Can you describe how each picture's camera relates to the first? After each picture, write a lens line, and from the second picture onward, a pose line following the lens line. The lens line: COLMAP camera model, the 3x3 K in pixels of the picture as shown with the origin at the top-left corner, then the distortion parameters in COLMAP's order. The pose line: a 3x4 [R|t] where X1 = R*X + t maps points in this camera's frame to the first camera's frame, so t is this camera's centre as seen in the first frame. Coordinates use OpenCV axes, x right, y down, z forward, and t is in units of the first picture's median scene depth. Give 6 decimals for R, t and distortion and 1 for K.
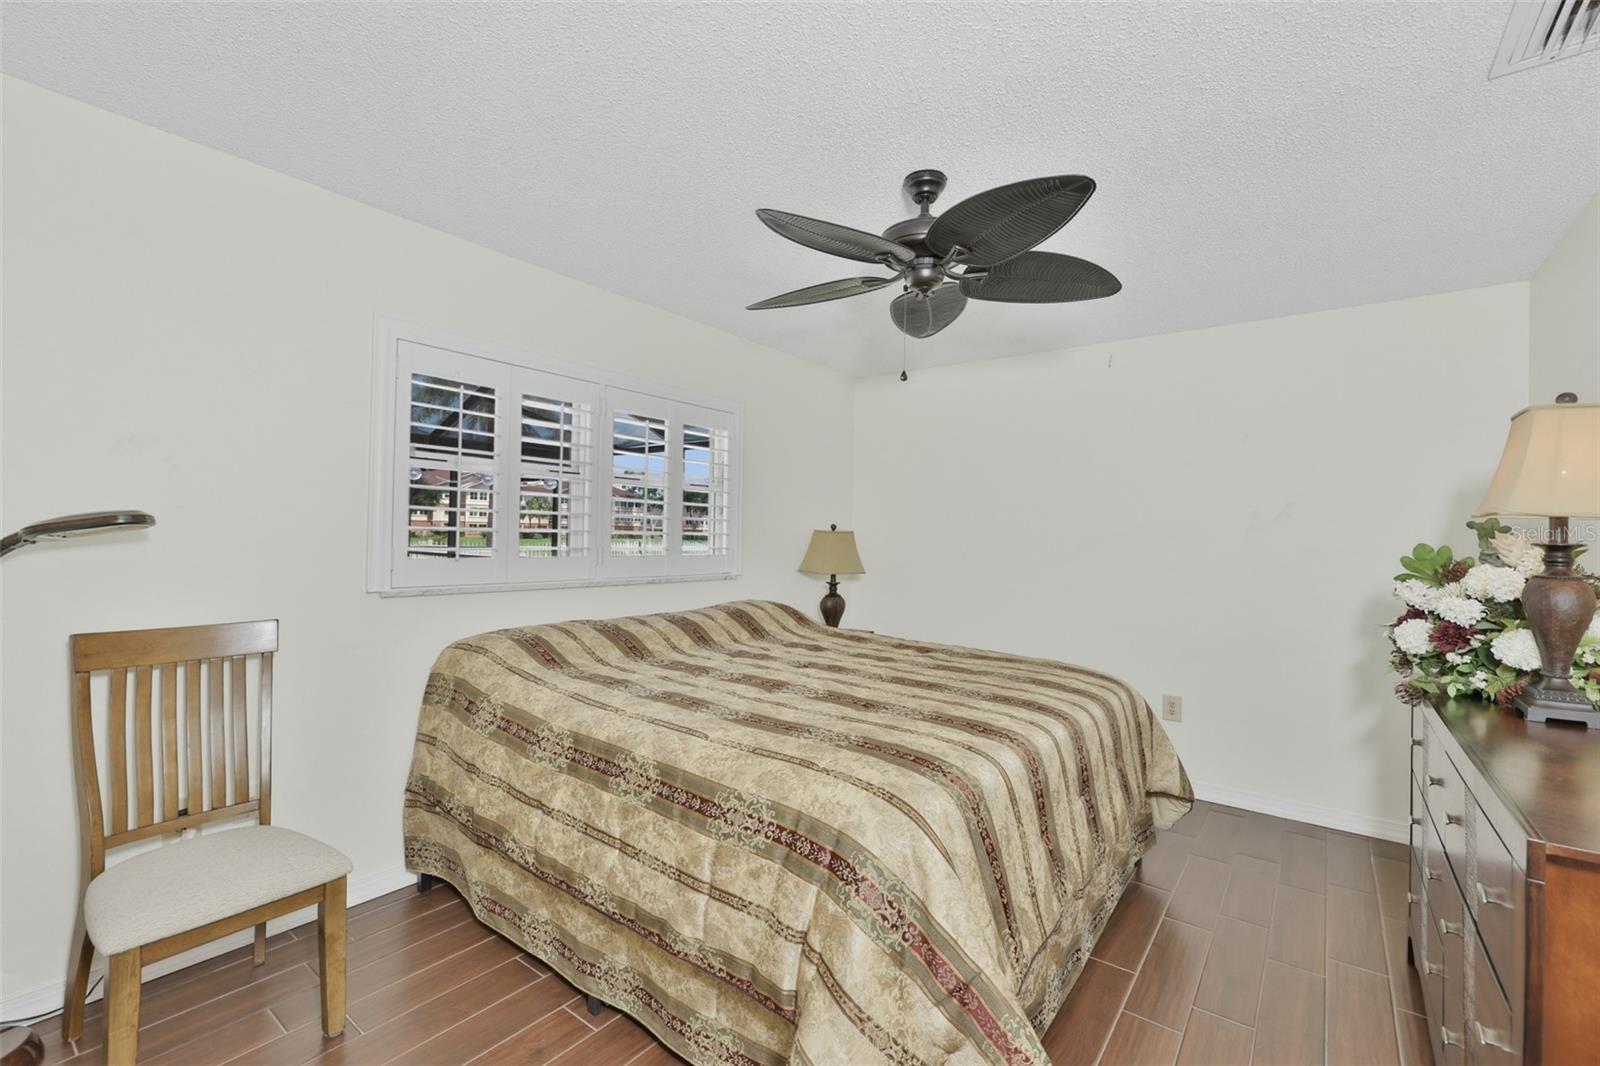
lens RADIAL K [[684.0, 0, 800.0], [0, 684.0, 543.4], [0, 0, 1]] dist [-0.004596, -0.000647]
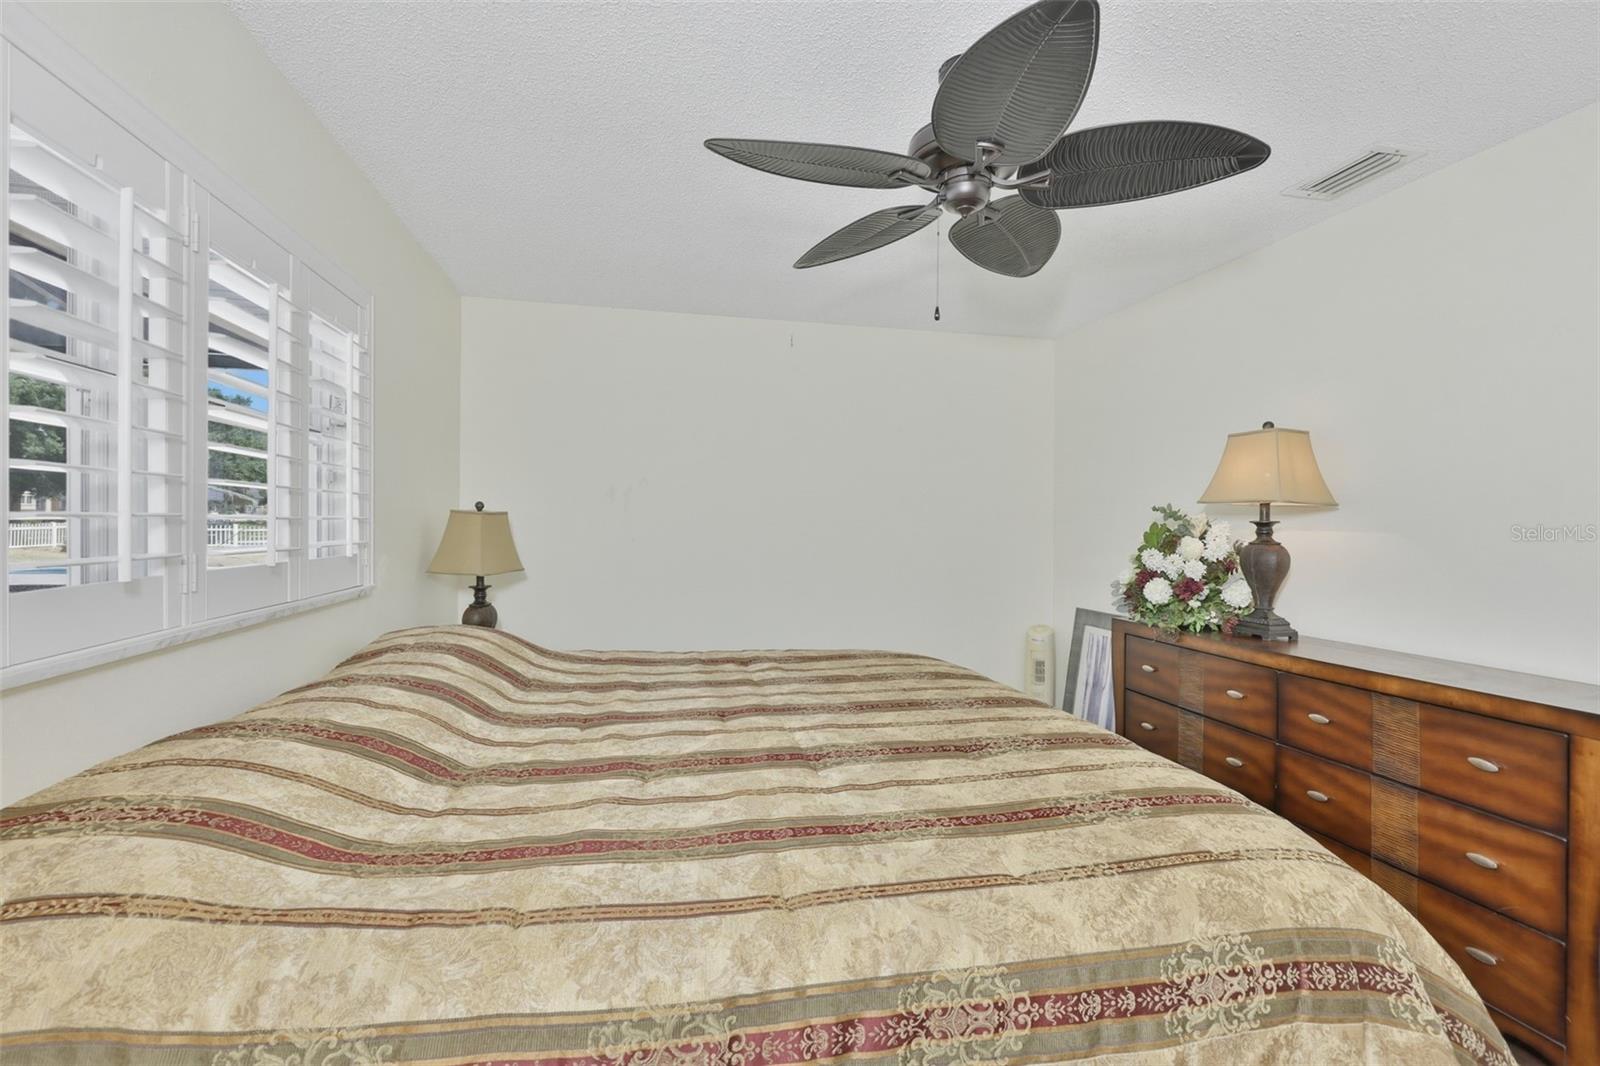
lens RADIAL K [[684.0, 0, 817.3], [0, 684.0, 532.8], [0, 0, 1]] dist [-0.004596, -0.000647]
pose [[0.648239, -0.025900, 0.760997, -0.582381], [0.014243, 0.999659, 0.021890, -0.017791], [-0.761304, -0.003351, 0.648386, 0.657912]]
